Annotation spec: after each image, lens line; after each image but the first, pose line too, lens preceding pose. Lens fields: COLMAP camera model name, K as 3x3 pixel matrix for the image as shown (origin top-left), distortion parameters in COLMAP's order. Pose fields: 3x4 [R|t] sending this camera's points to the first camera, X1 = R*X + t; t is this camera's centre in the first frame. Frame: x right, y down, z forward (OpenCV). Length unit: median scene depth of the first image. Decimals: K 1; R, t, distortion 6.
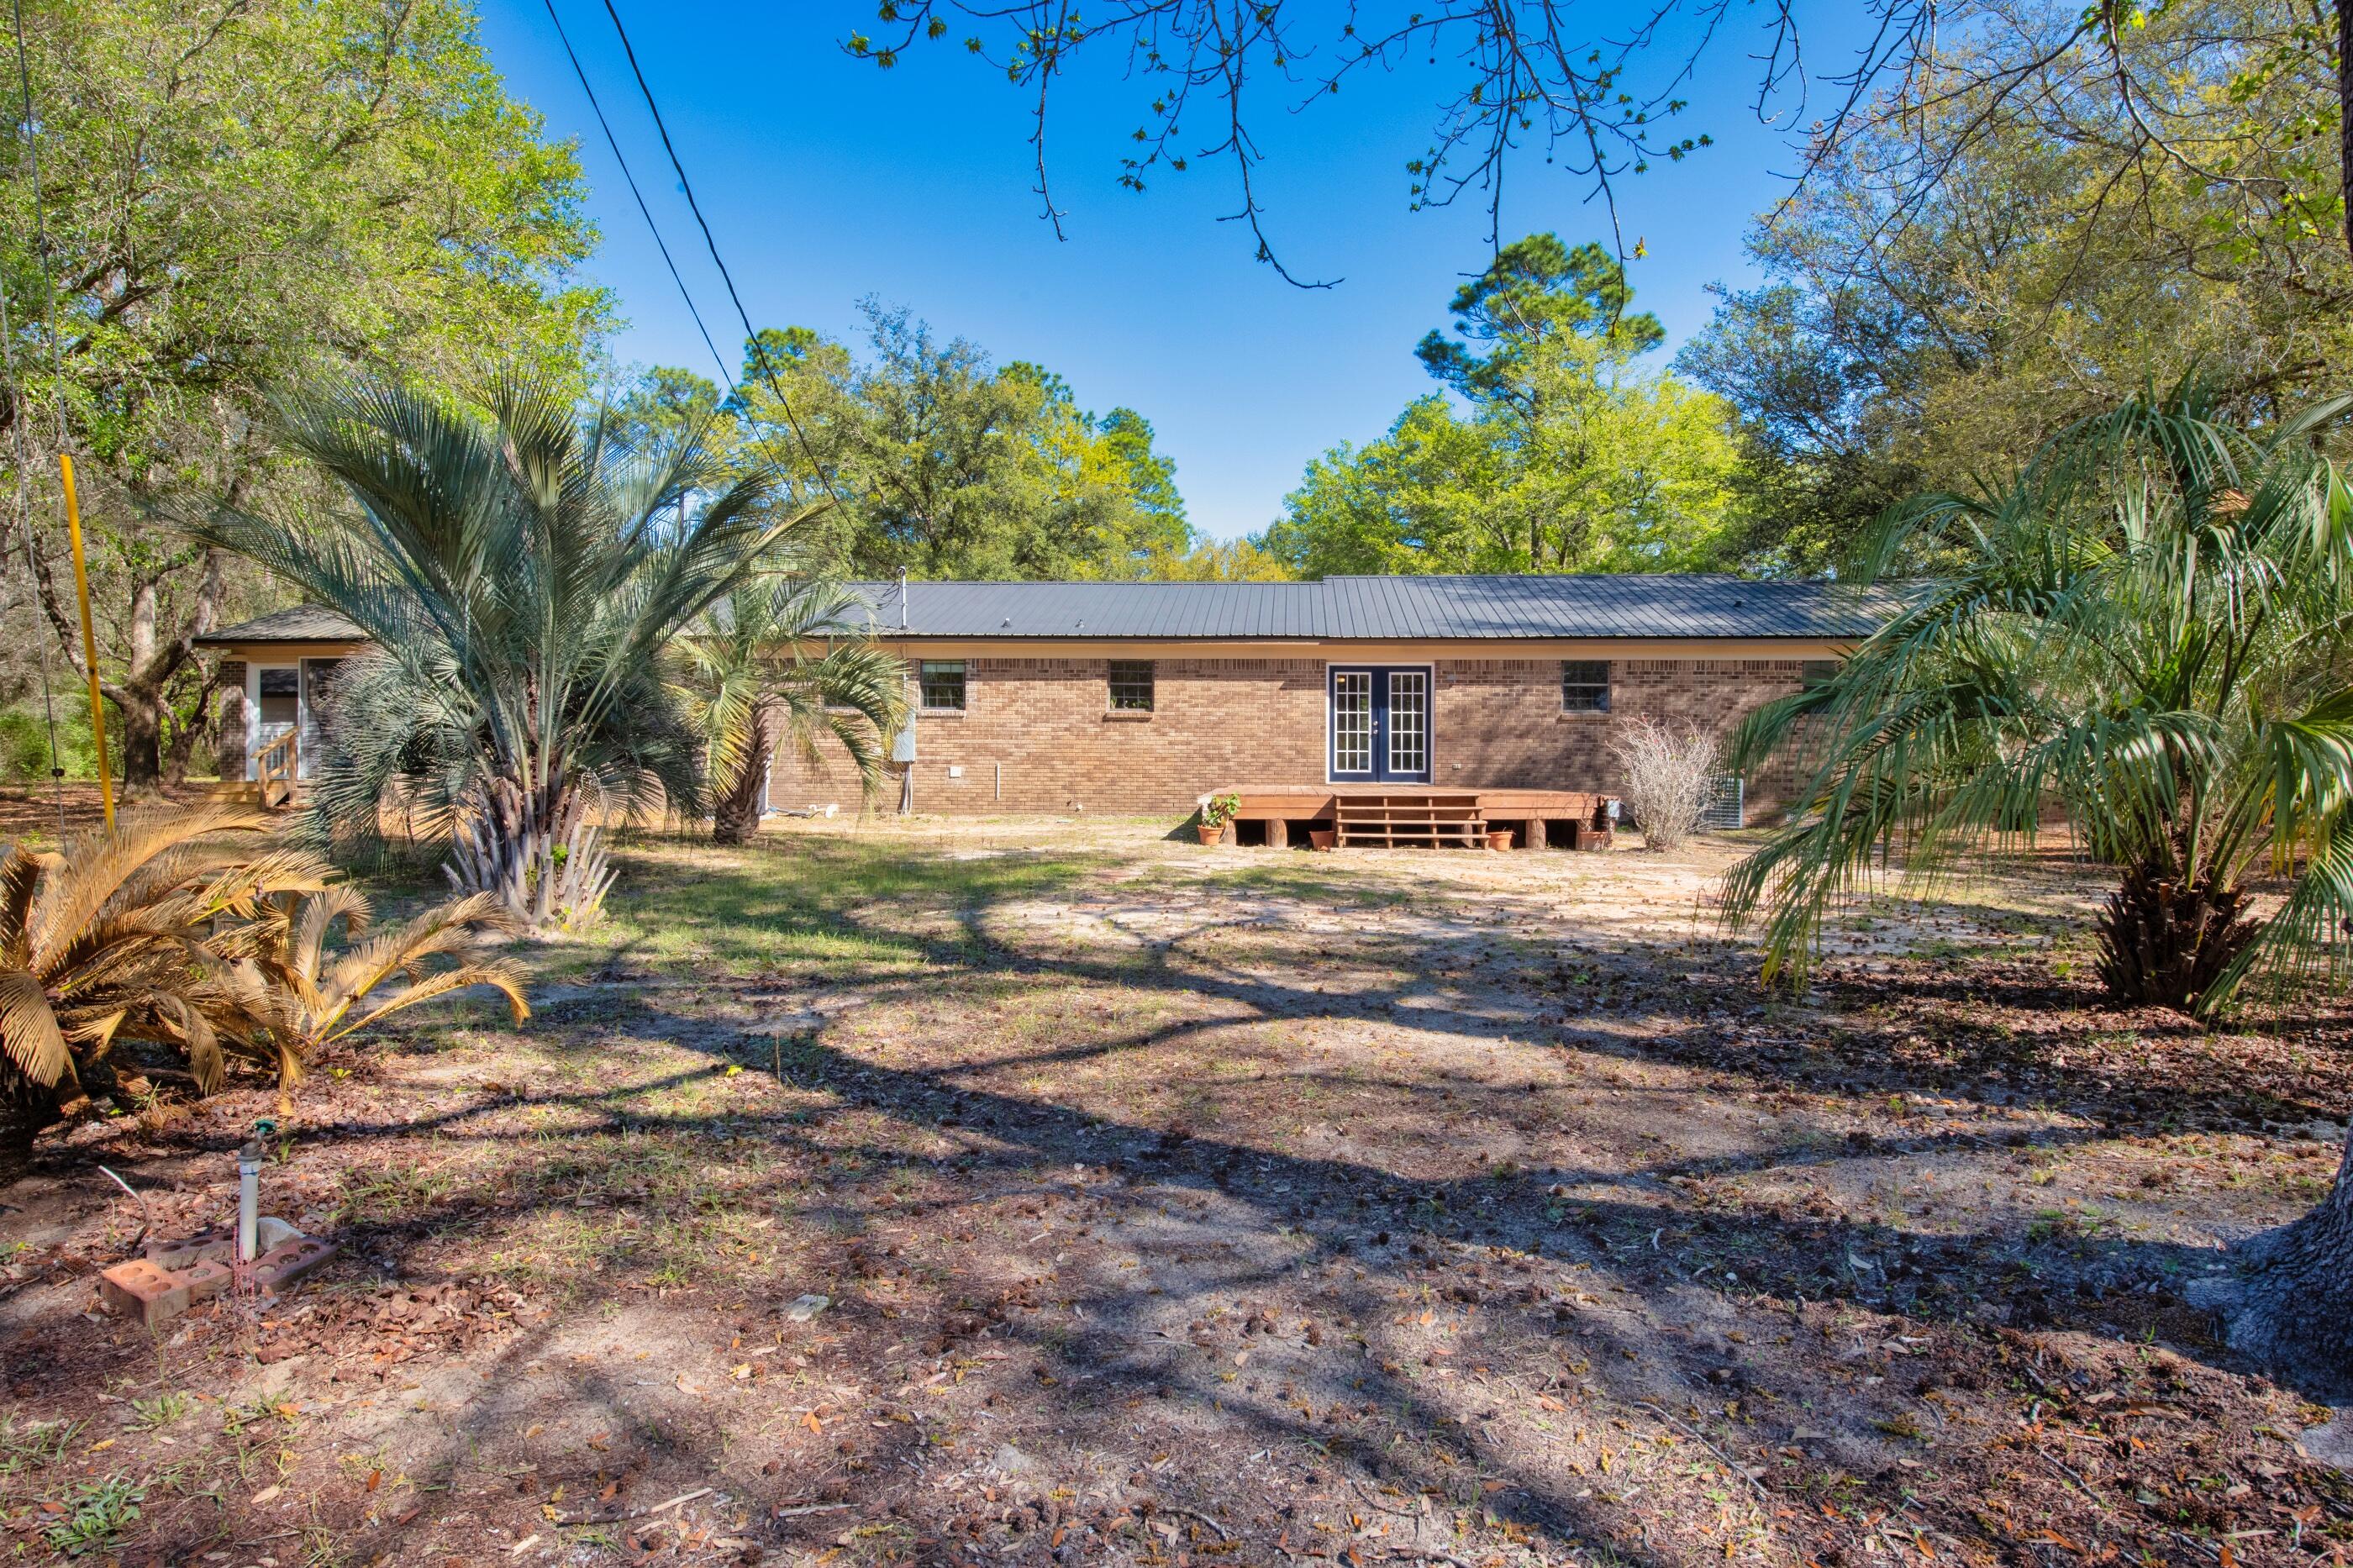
lens RADIAL K [[1378.0, 0, 1178.2], [0, 1378.0, 778.1], [0, 0, 1]] dist [0.007966, 0.000189]
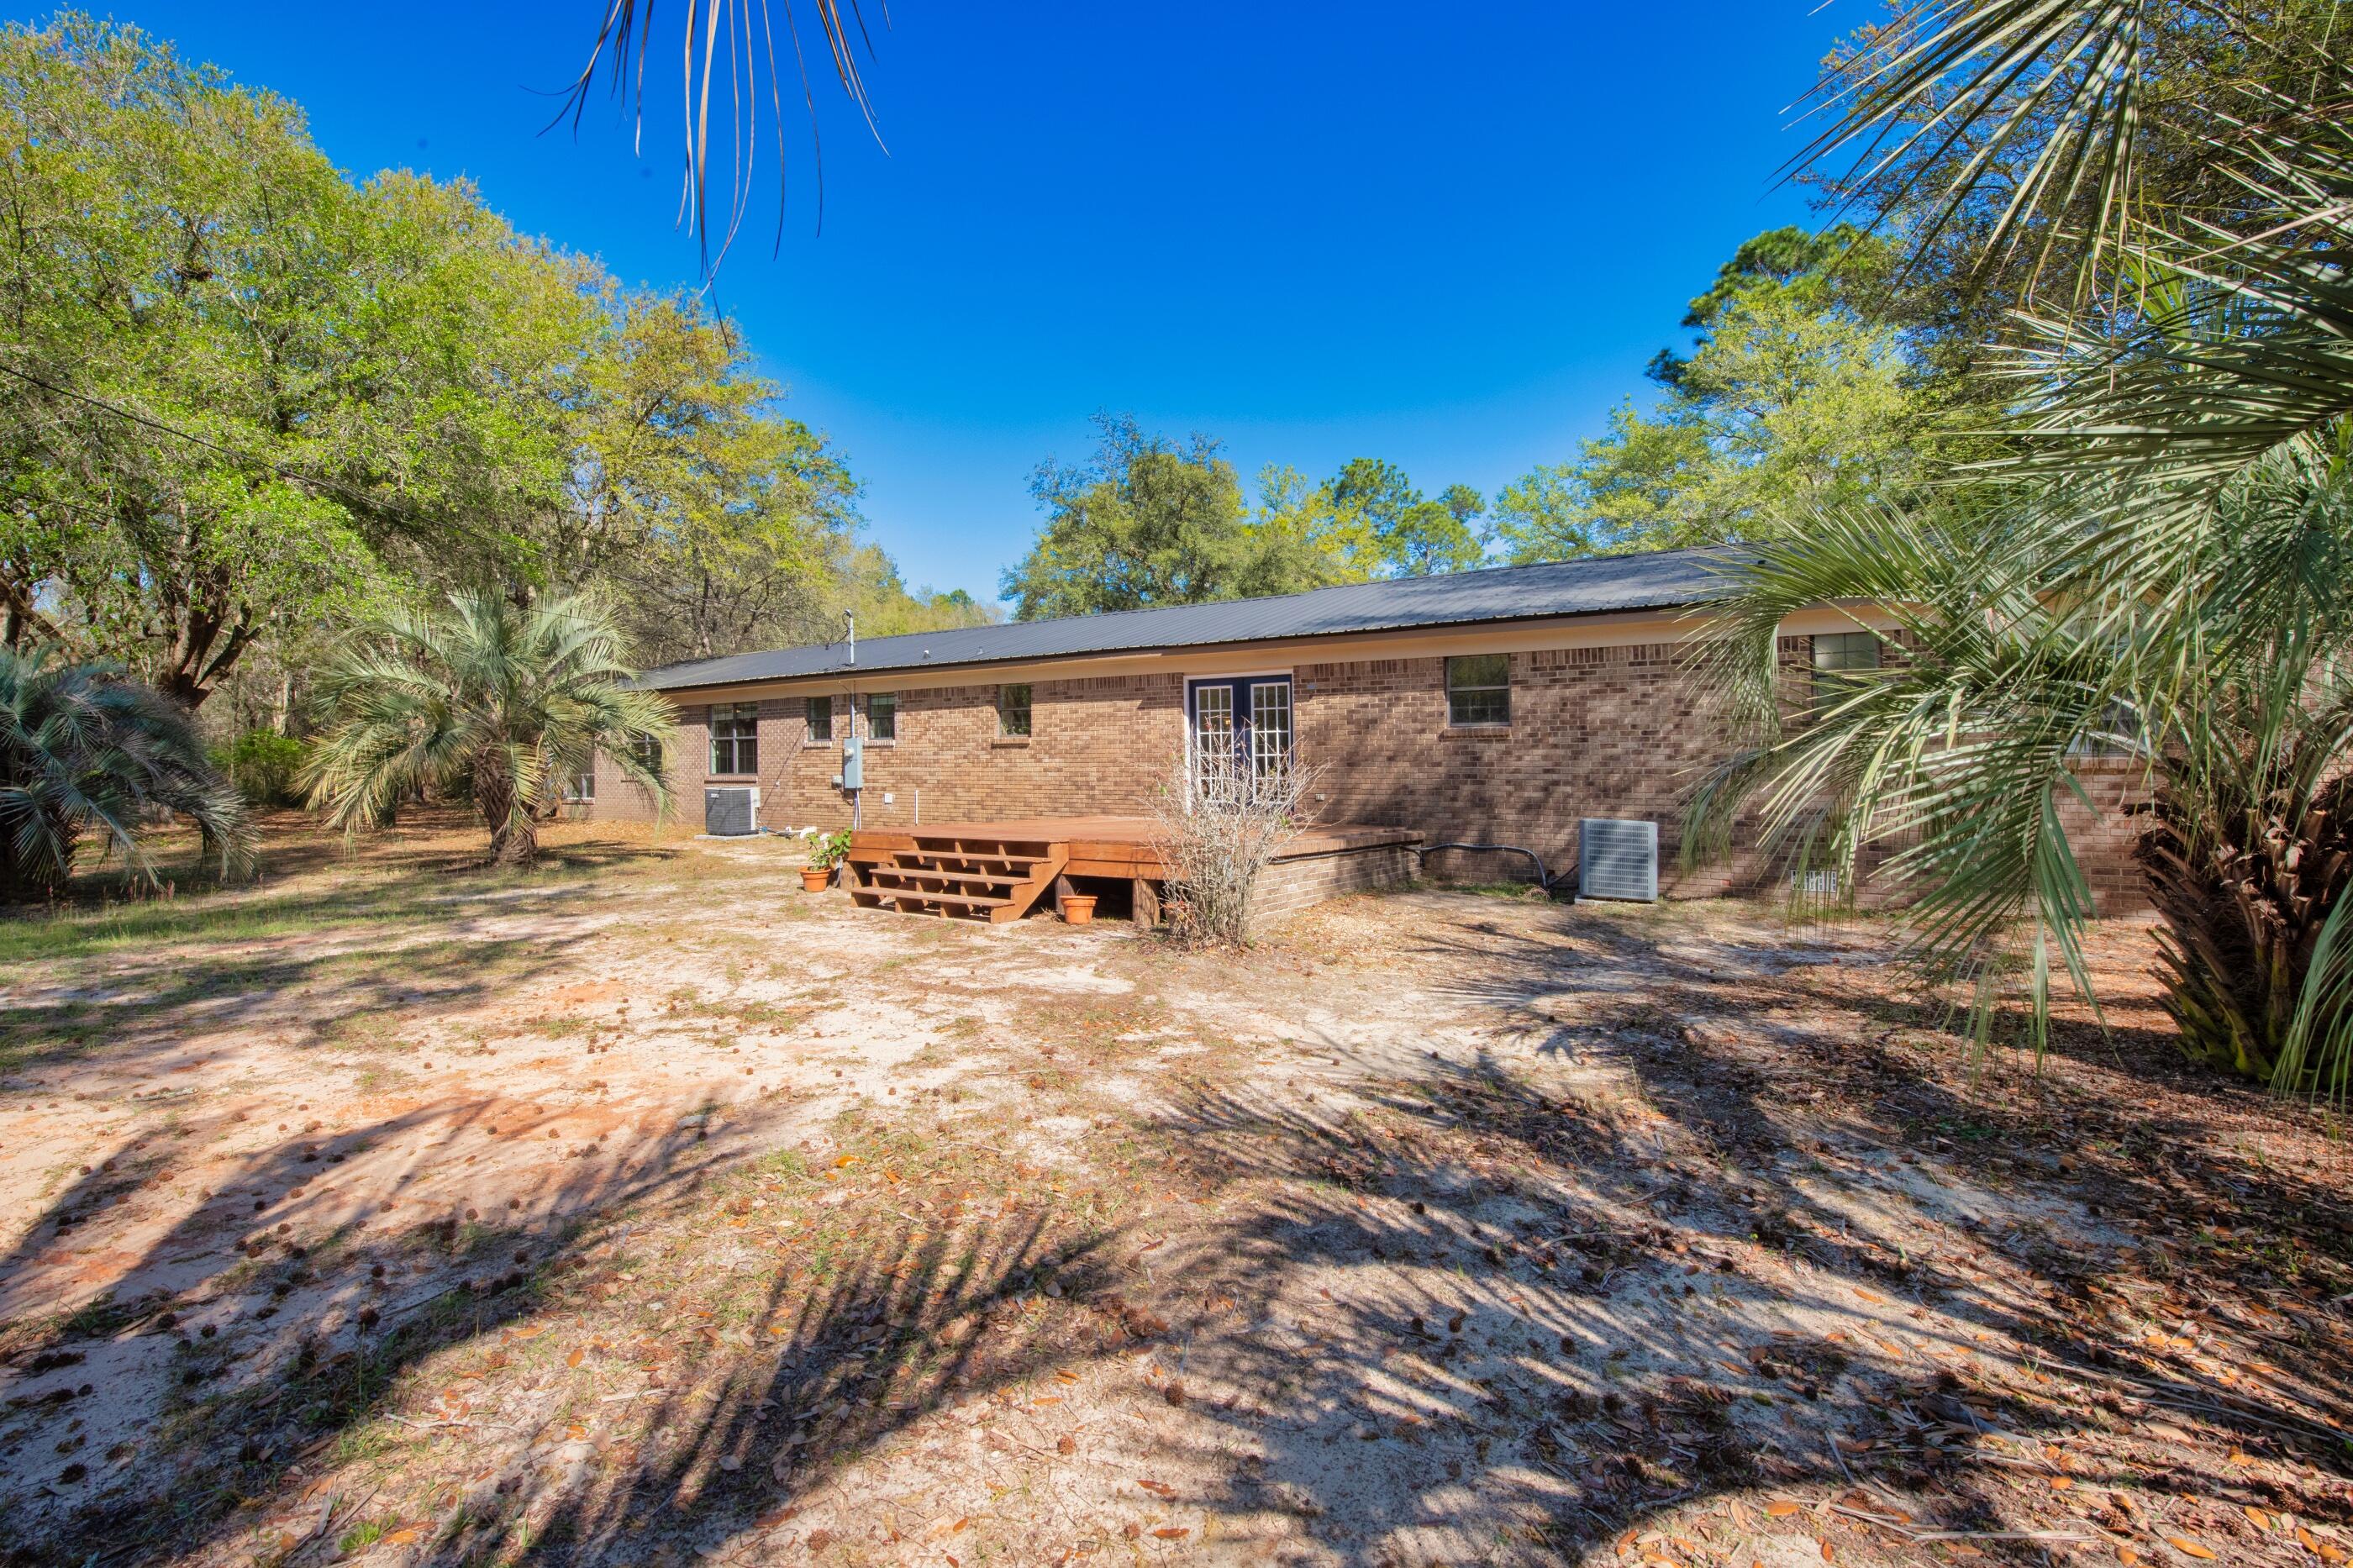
lens RADIAL K [[958.4, 0, 1175.2], [0, 958.4, 784.7], [0, 0, 1]] dist [0.002813, 0.000892]
pose [[0.888474, 0.001966, -0.458923, 0.379423], [-0.005314, 0.999968, -0.006004, -0.011772], [0.458896, 0.007773, 0.888456, 0.460065]]
